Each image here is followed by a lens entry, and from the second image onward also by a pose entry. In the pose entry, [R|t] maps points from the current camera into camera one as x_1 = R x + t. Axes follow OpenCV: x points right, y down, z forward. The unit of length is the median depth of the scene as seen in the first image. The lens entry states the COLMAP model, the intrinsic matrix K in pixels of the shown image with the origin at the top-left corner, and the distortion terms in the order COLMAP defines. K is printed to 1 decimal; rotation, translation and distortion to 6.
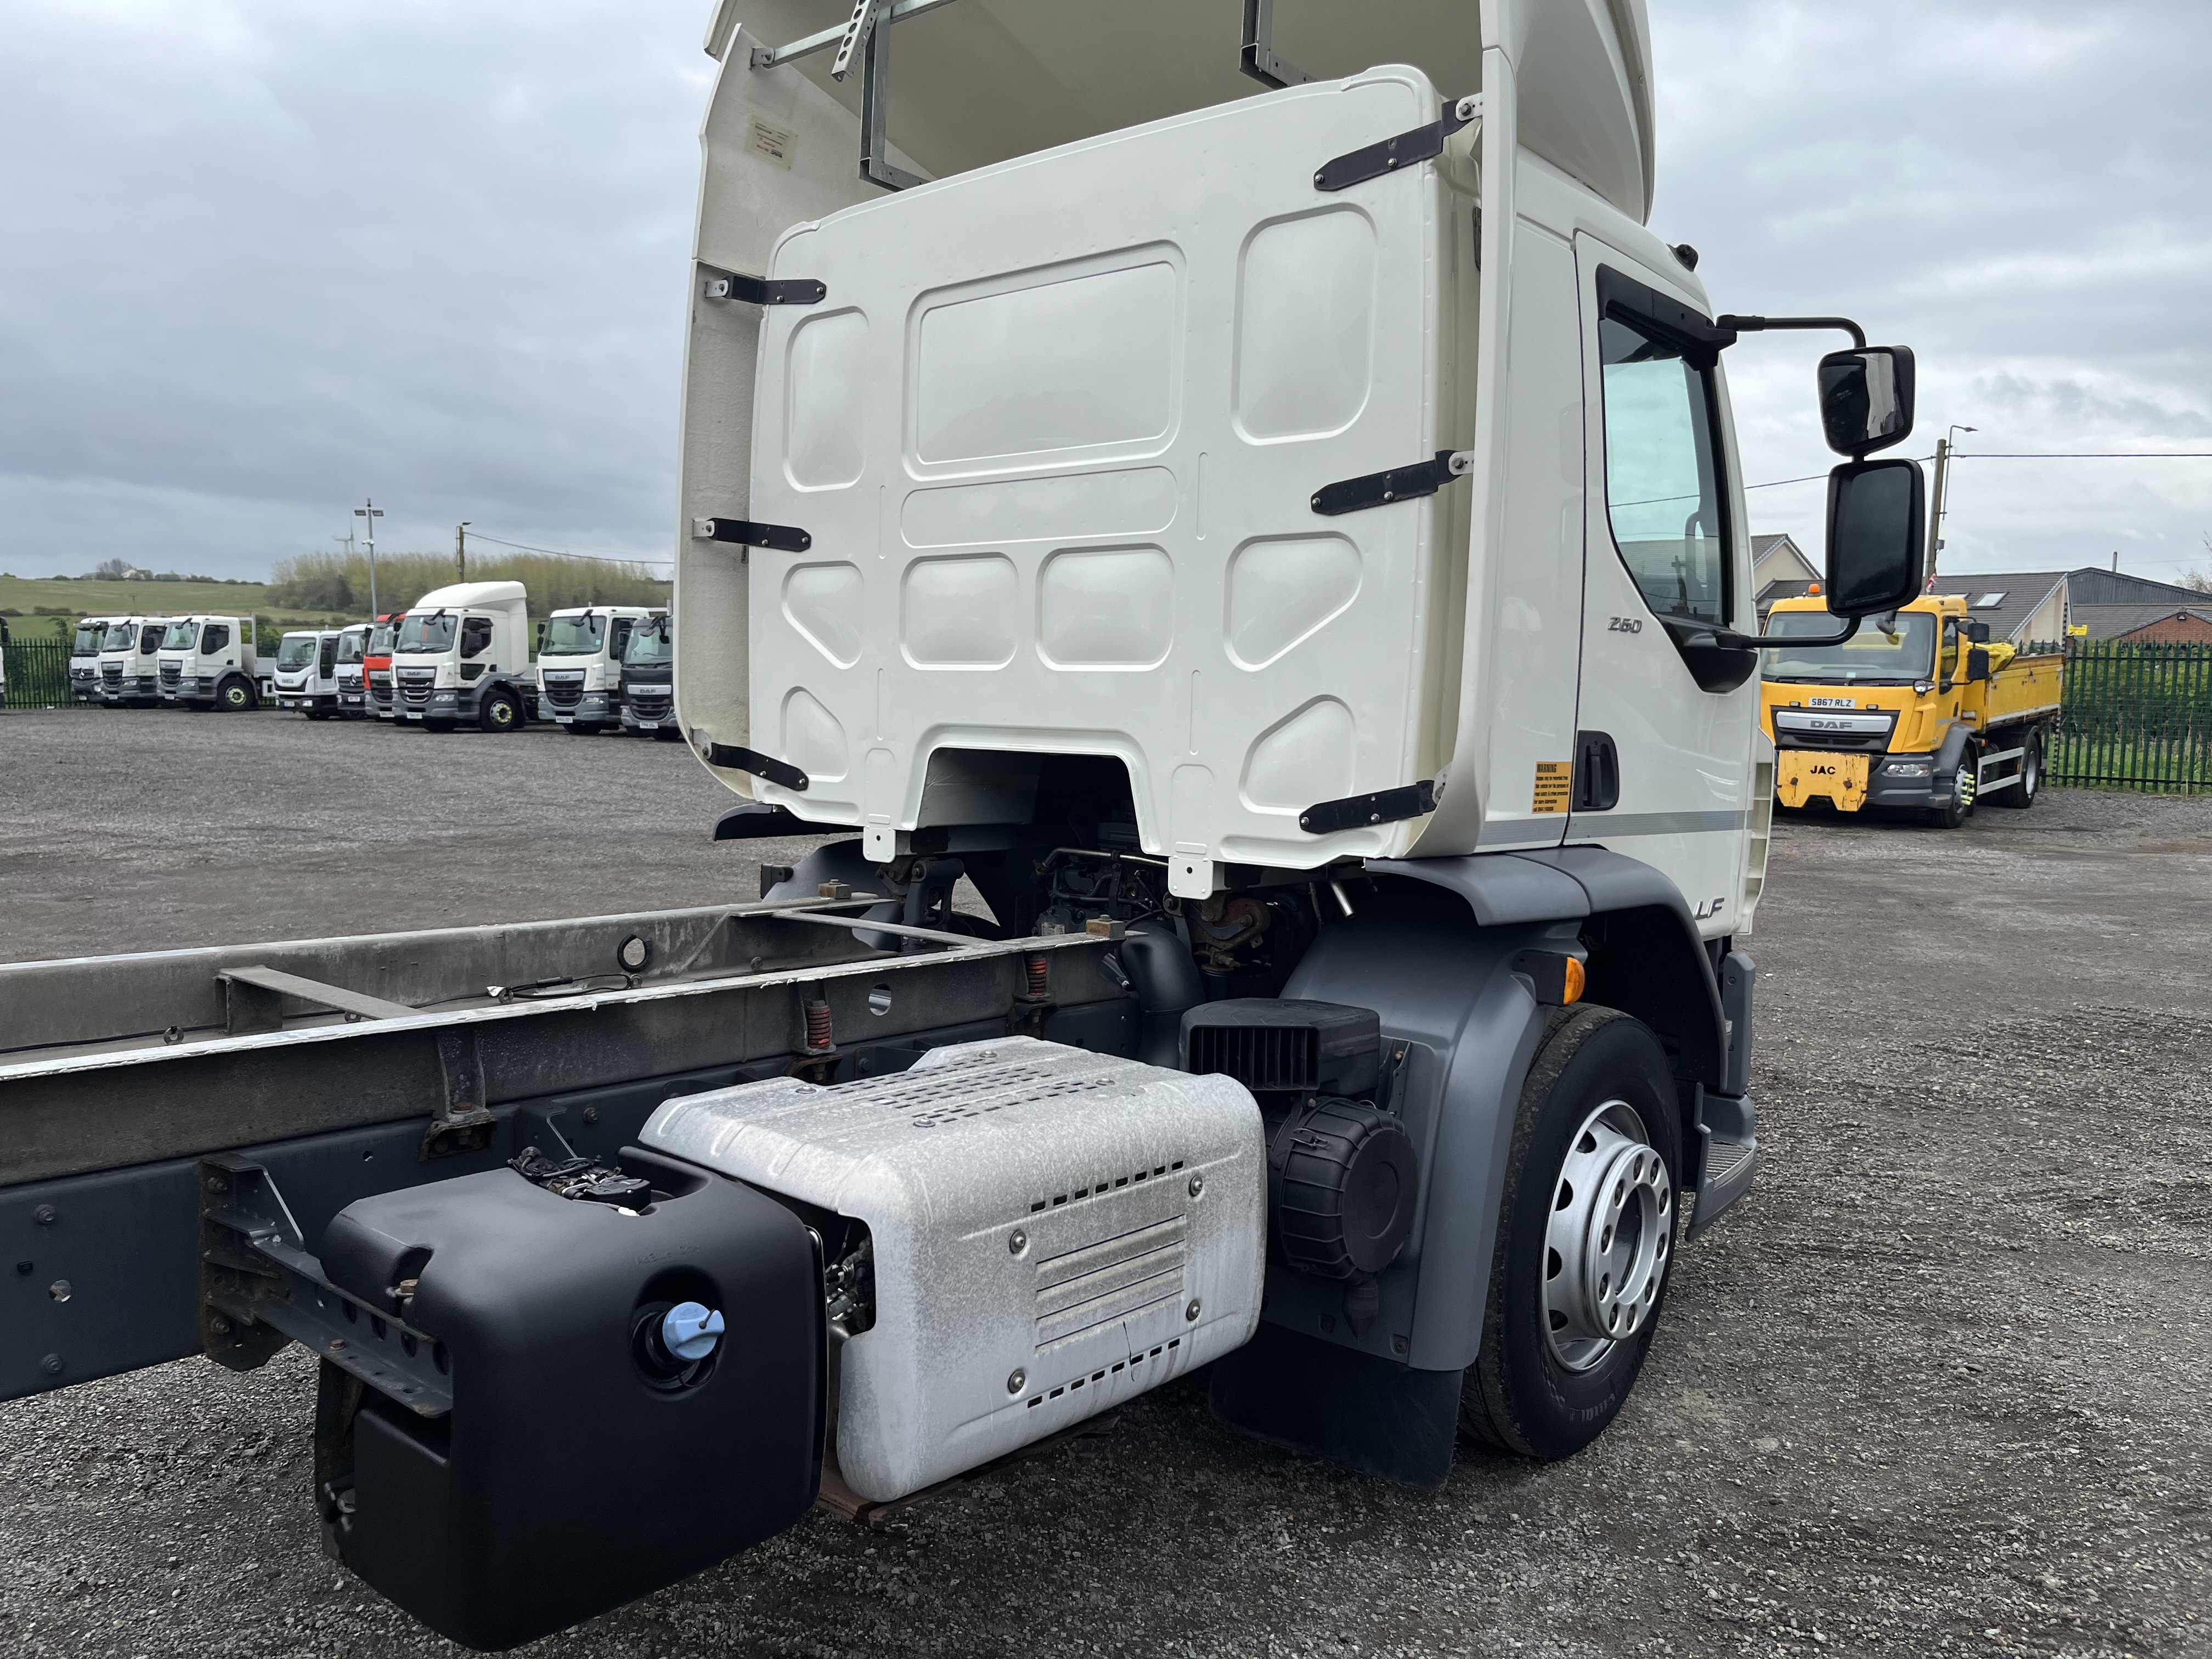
lens RADIAL K [[1665.0, 0, 1117.4], [0, 1665.0, 823.9], [0, 0, 1]] dist [0.061572, -0.085970]
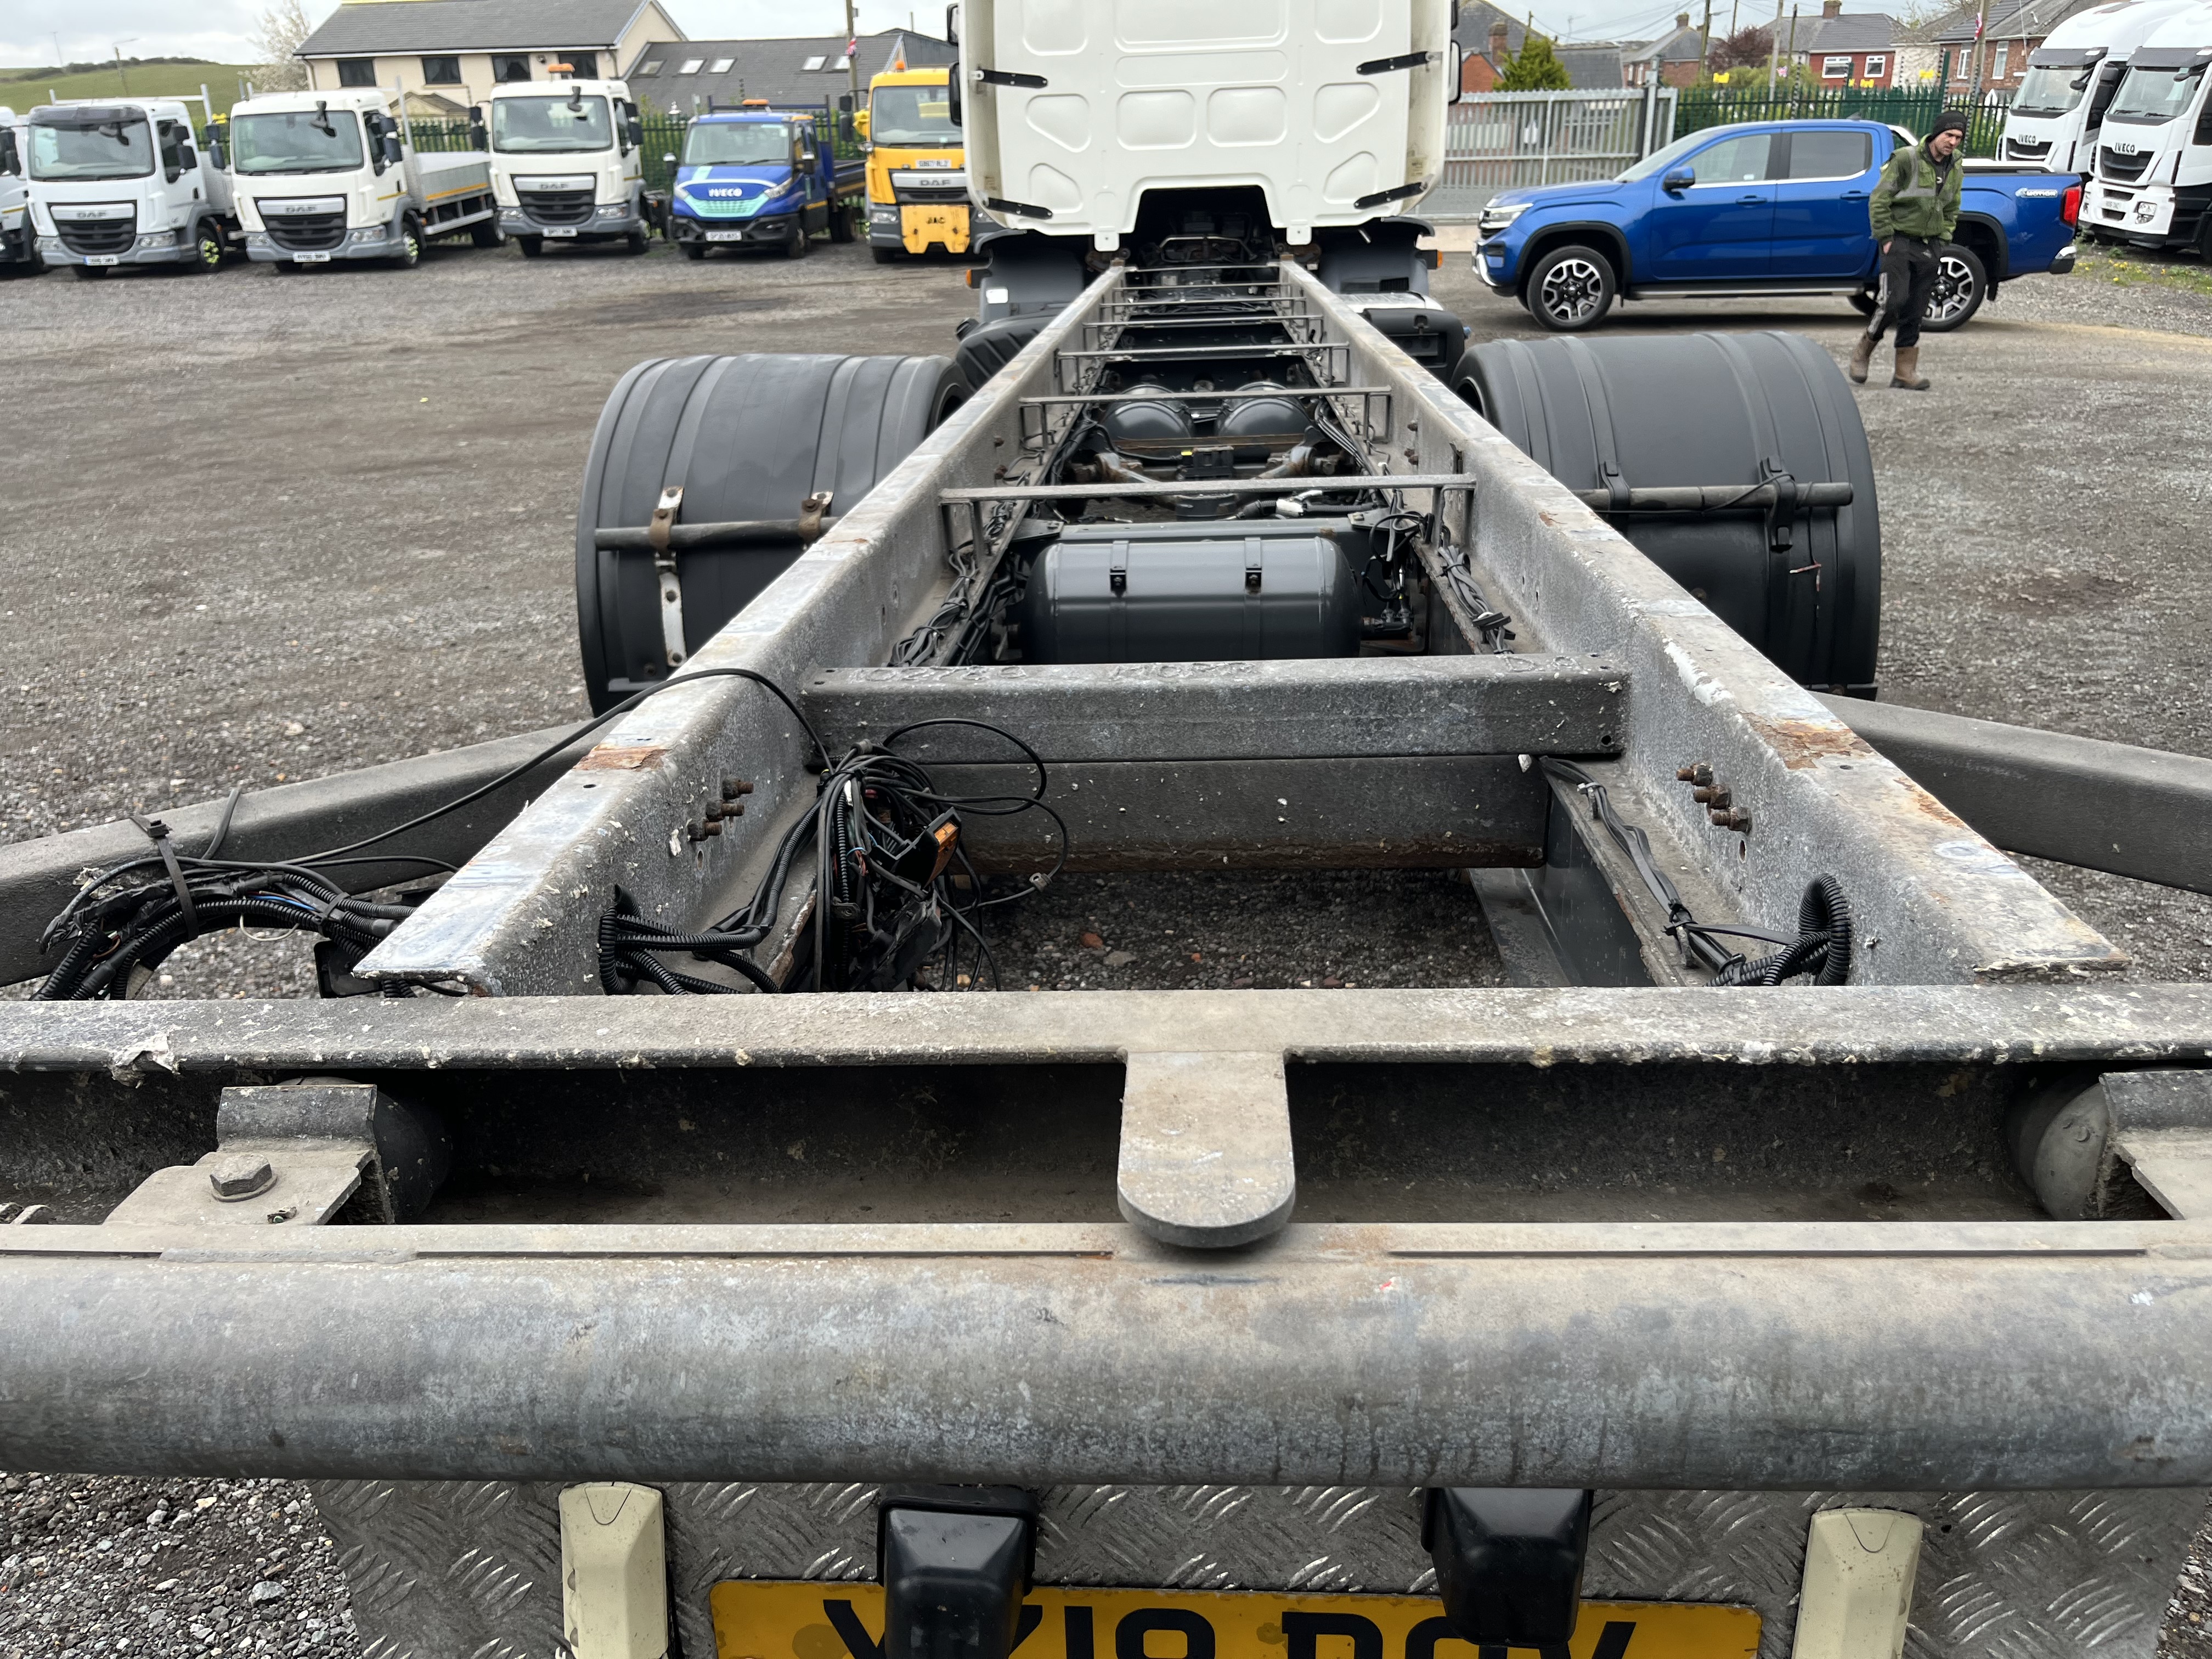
lens RADIAL K [[1608.3, 0, 1106.0], [0, 1608.3, 829.5], [0, 0, 1]] dist [0.067458, -0.078466]
pose [[0.789890, -0.271196, 0.550024, -1.437722], [0.091155, 0.938862, 0.332009, 0.028891], [-0.606436, -0.212113, 0.766318, -0.706145]]
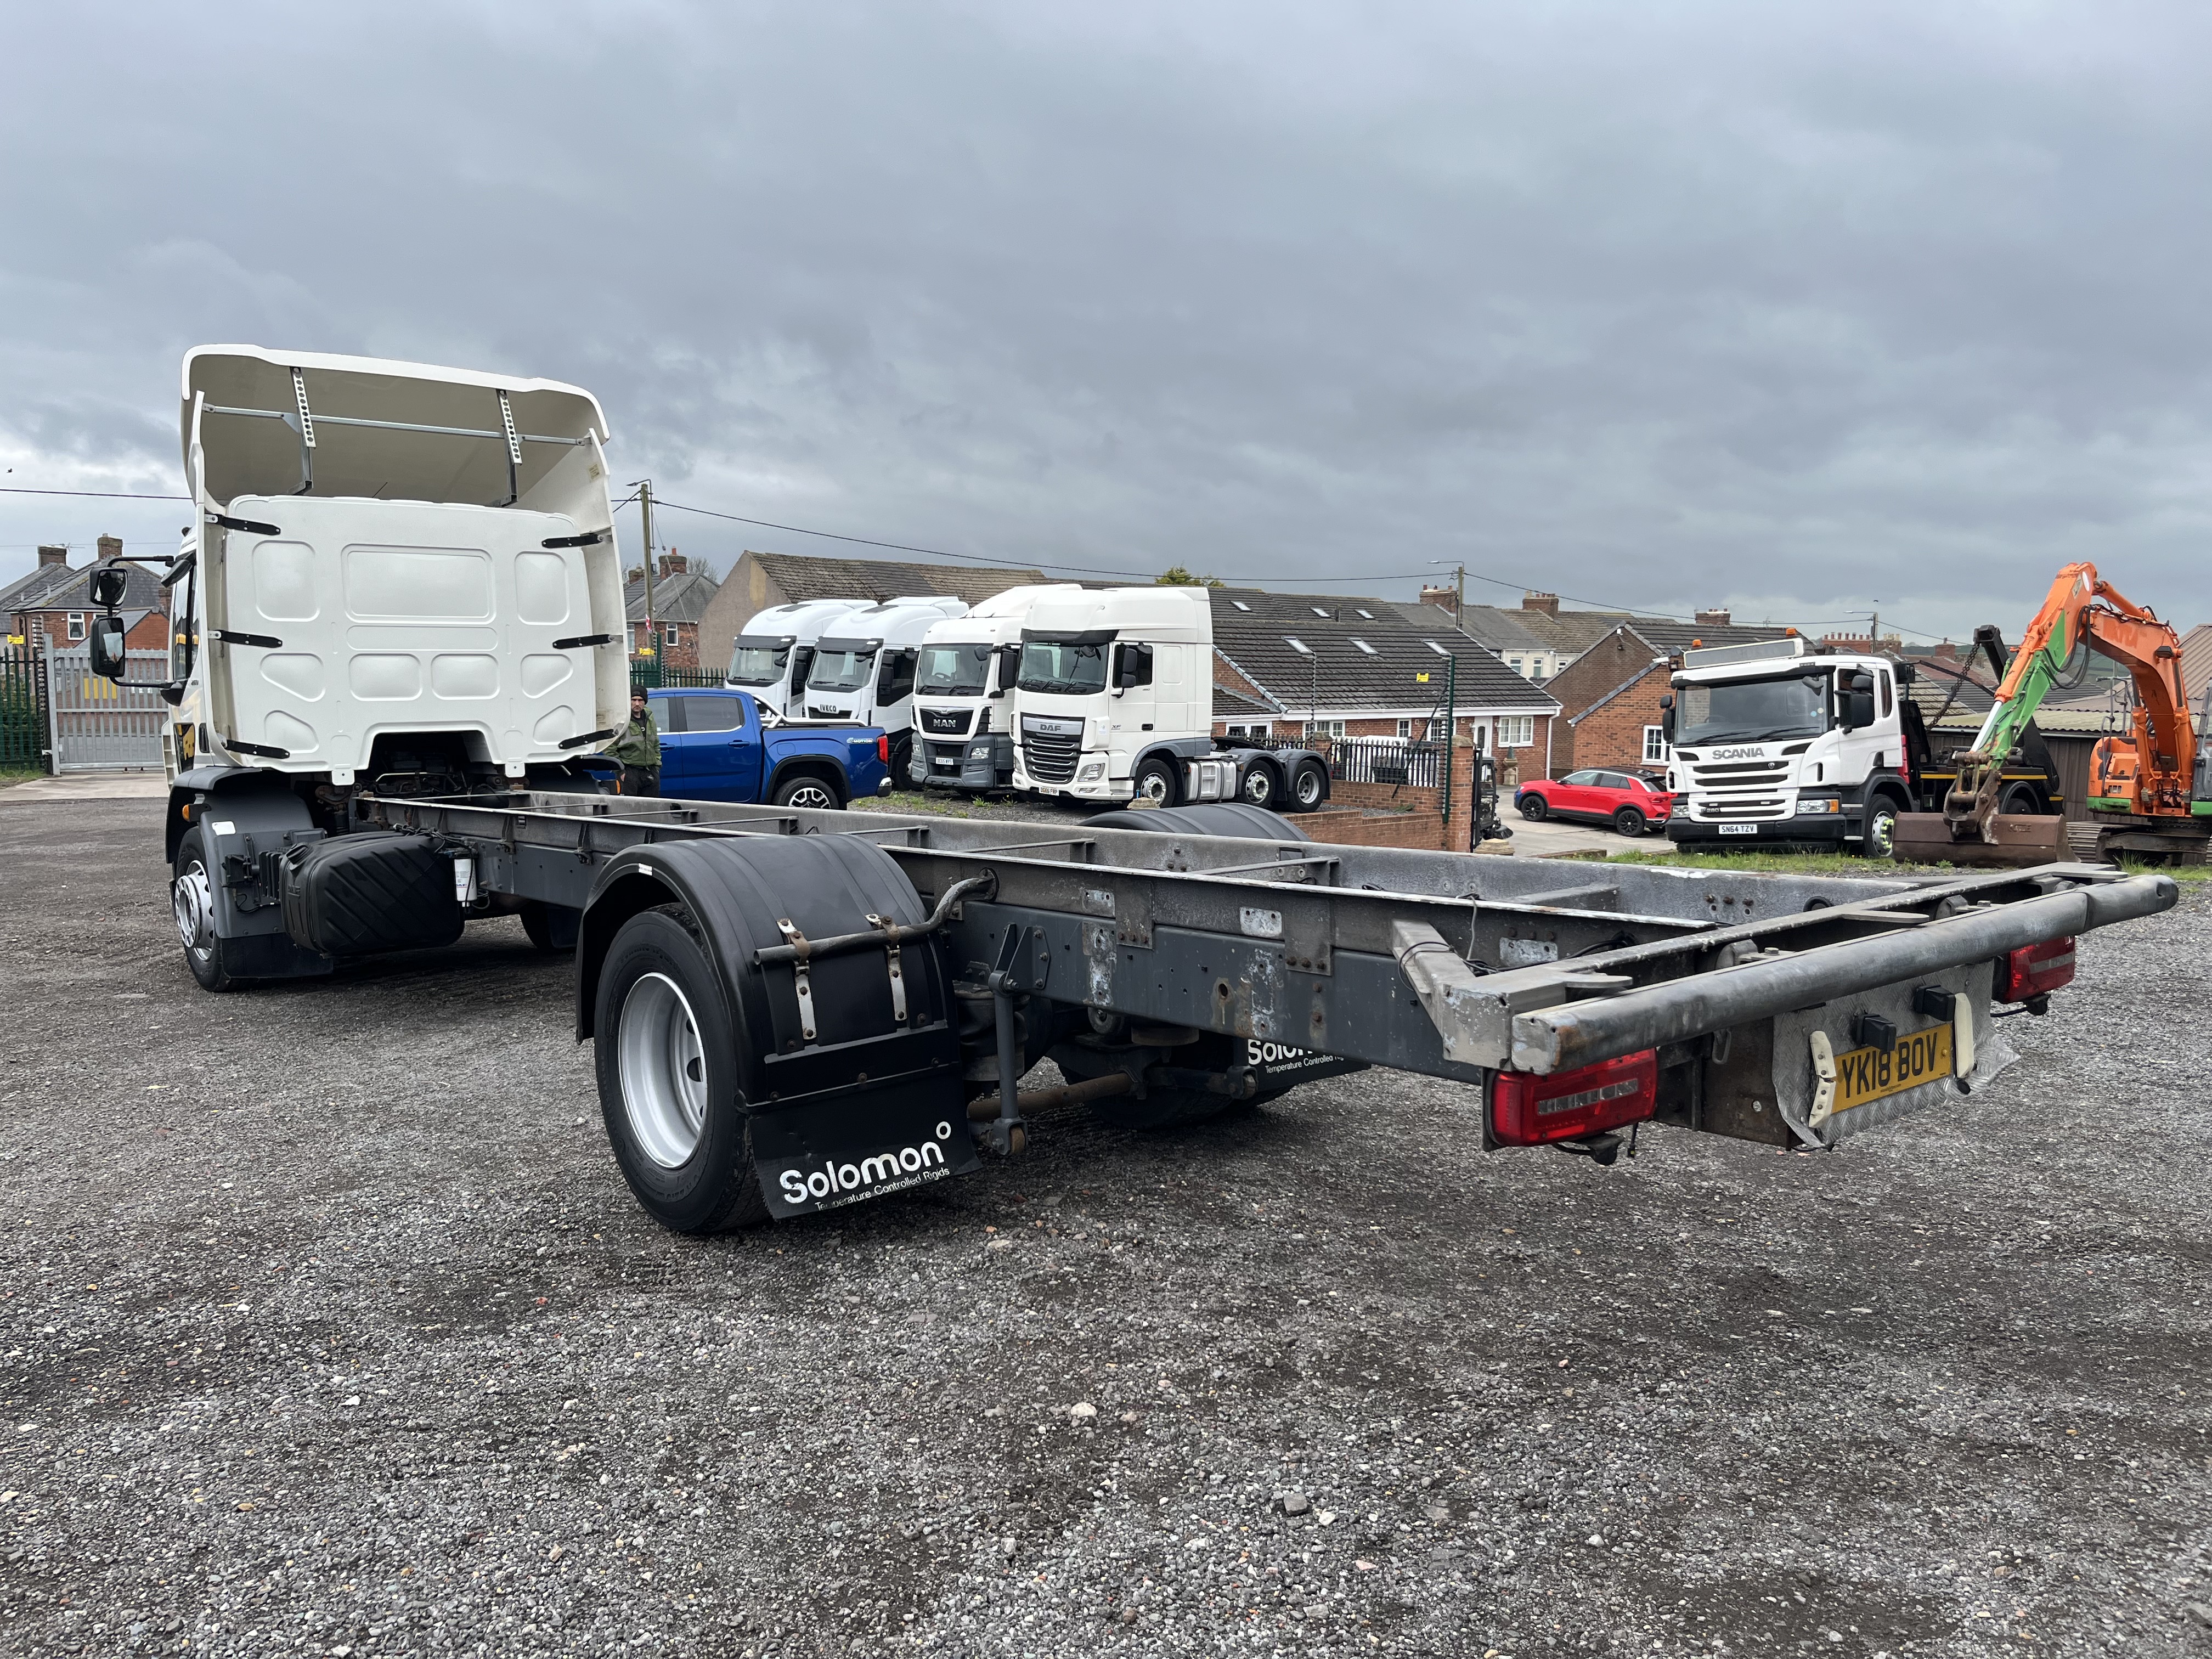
lens RADIAL K [[1683.8, 0, 1064.7], [0, 1683.8, 833.4], [0, 0, 1]] dist [0.001371, -0.000268]
pose [[0.170140, -0.105488, 0.979757, -2.206151], [0.089683, 0.991785, 0.091210, -0.032863], [-0.981330, 0.072349, 0.178202, -0.373255]]
